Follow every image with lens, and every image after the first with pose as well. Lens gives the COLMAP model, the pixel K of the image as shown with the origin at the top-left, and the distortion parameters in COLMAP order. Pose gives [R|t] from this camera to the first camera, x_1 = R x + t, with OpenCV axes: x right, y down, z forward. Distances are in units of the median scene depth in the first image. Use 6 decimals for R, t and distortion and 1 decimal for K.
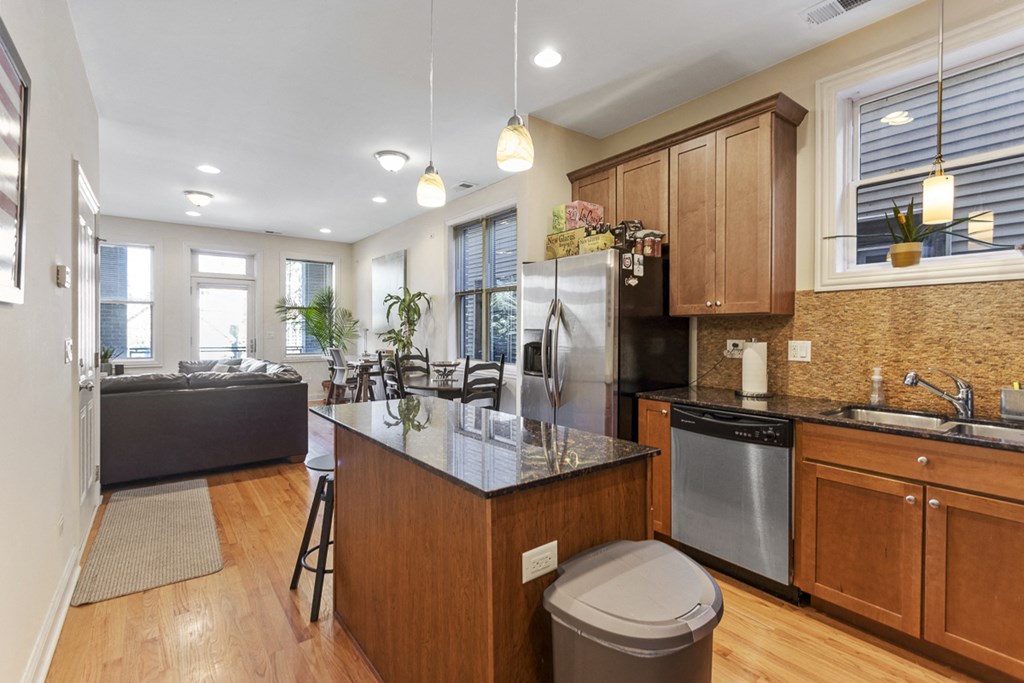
lens RADIAL K [[486.5, 0, 498.0], [0, 486.5, 327.0], [0, 0, 1]] dist [0.013501, -0.001418]
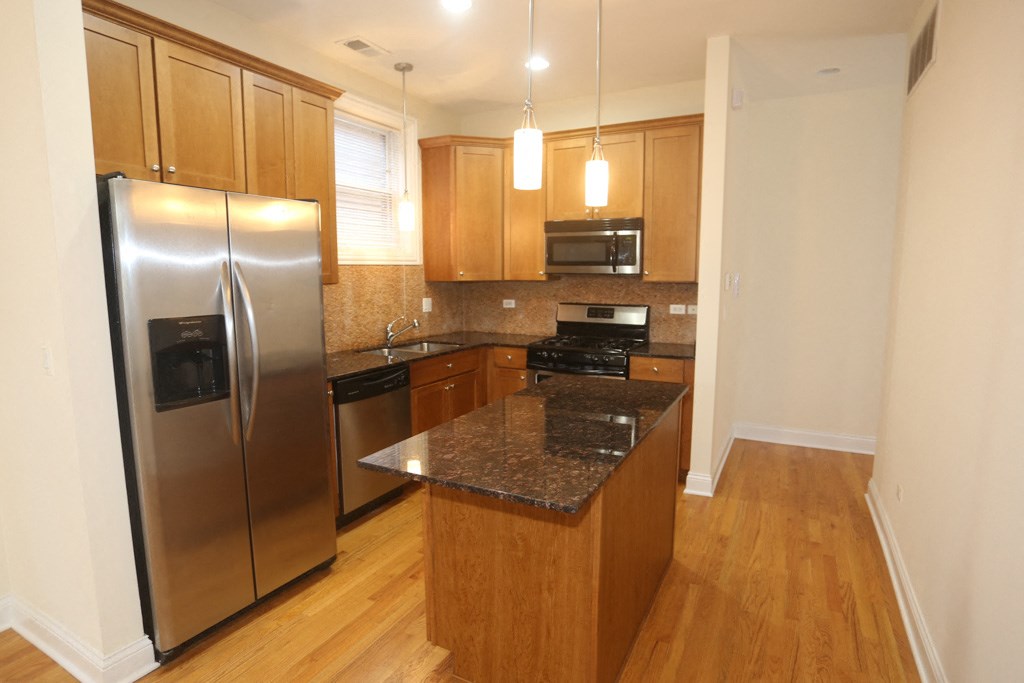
lens RADIAL K [[544.0, 0, 506.1], [0, 544.0, 343.3], [0, 0, 1]] dist [-0.075902, 0.041410]
pose [[-0.443371, -0.120729, 0.888171, -0.623646], [-0.009830, 0.991483, 0.129865, -0.048380], [-0.896285, 0.048847, -0.440781, 1.006975]]
